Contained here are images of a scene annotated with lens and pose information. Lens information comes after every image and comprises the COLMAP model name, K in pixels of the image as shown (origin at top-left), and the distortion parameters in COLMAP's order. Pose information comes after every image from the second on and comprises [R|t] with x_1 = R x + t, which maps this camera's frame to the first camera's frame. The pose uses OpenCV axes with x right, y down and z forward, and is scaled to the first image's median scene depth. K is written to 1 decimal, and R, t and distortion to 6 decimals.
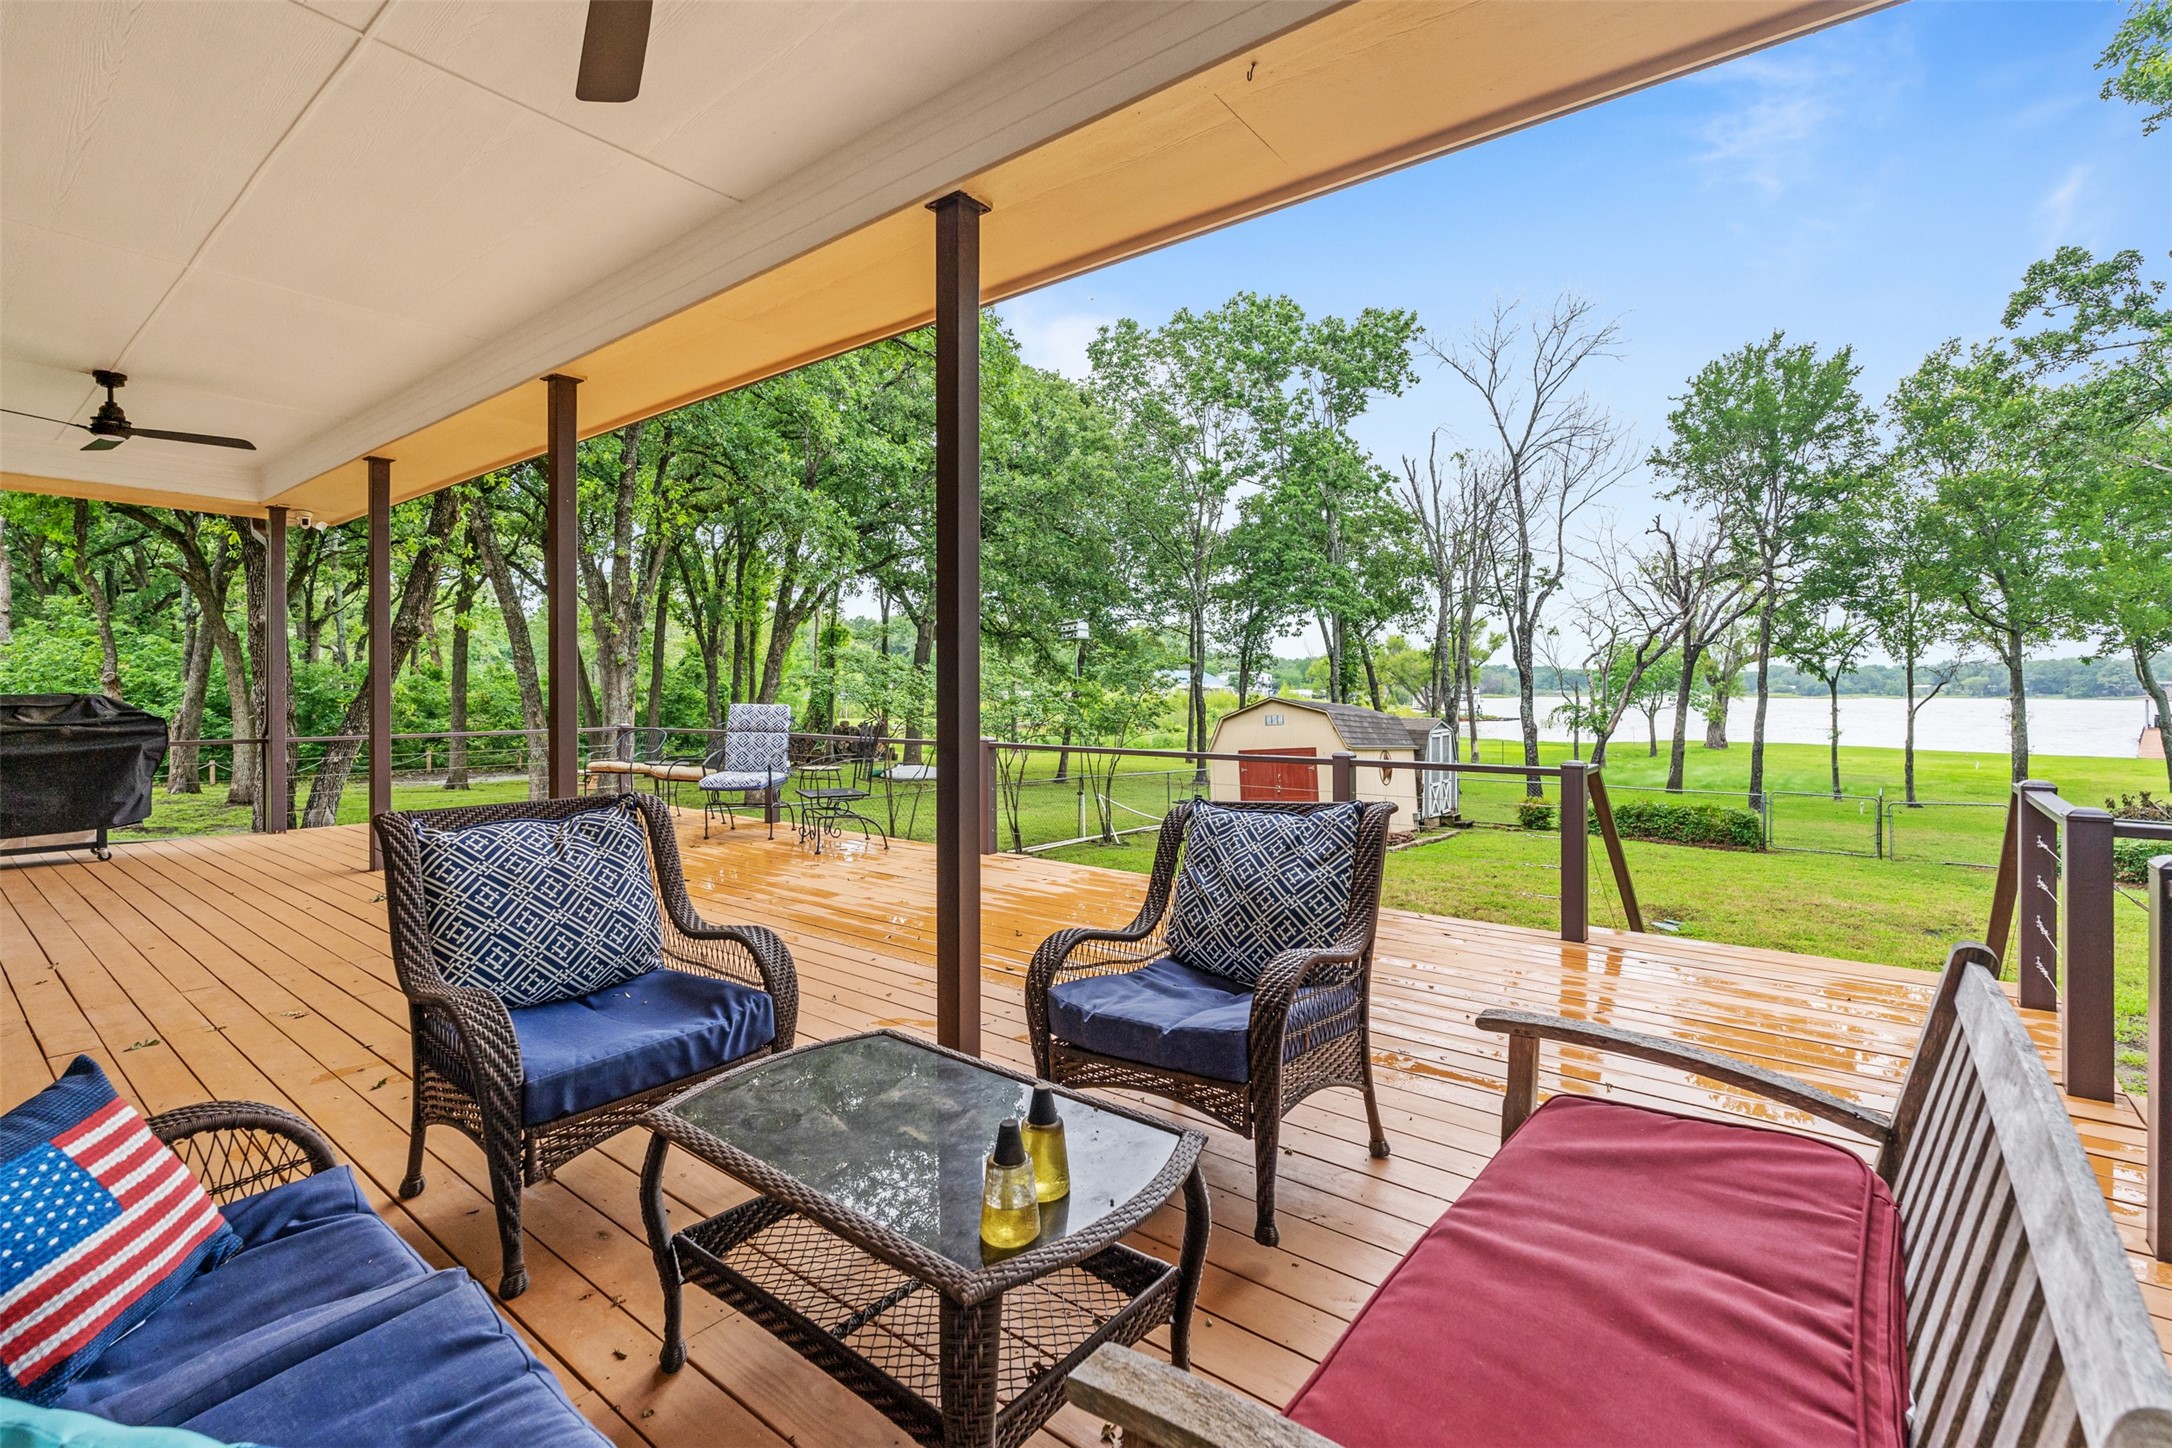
lens RADIAL K [[978.3, 0, 1097.6], [0, 978.3, 687.8], [0, 0, 1]] dist [-0.004047, -0.000662]
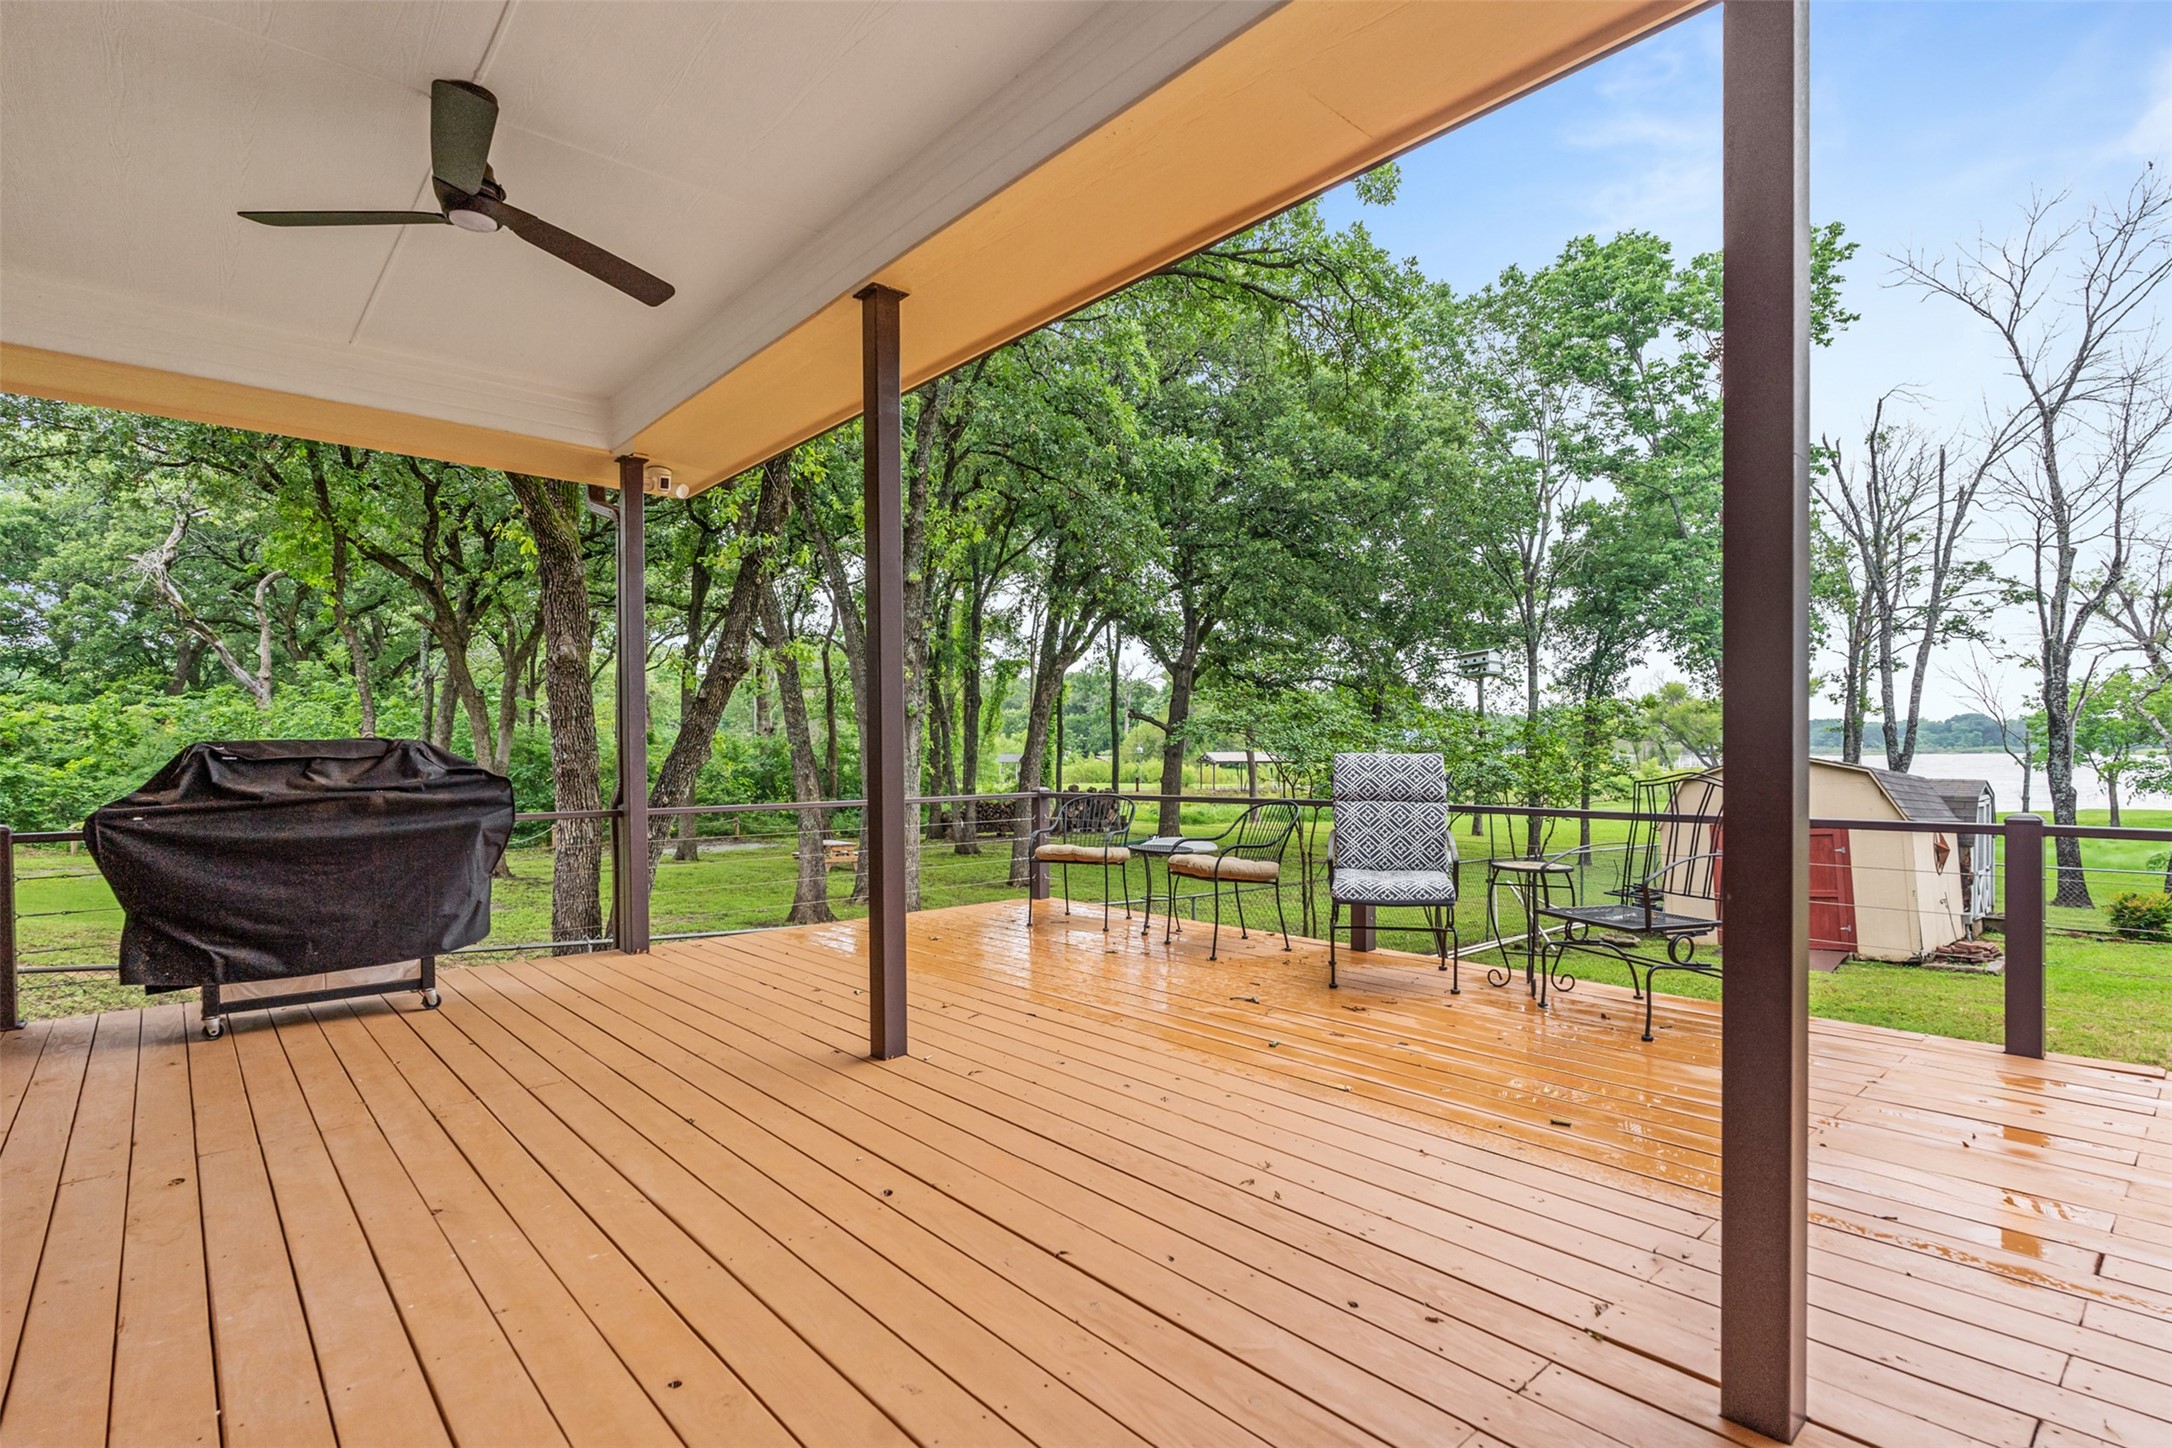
lens RADIAL K [[1058.4, 0, 1077.9], [0, 1058.4, 761.2], [0, 0, 1]] dist [-0.000612, -0.001356]
pose [[0.982405, -0.005637, -0.186680, -0.164336], [0.007679, 0.999918, 0.010220, 0.005588], [0.186607, -0.011473, 0.982368, 0.139985]]
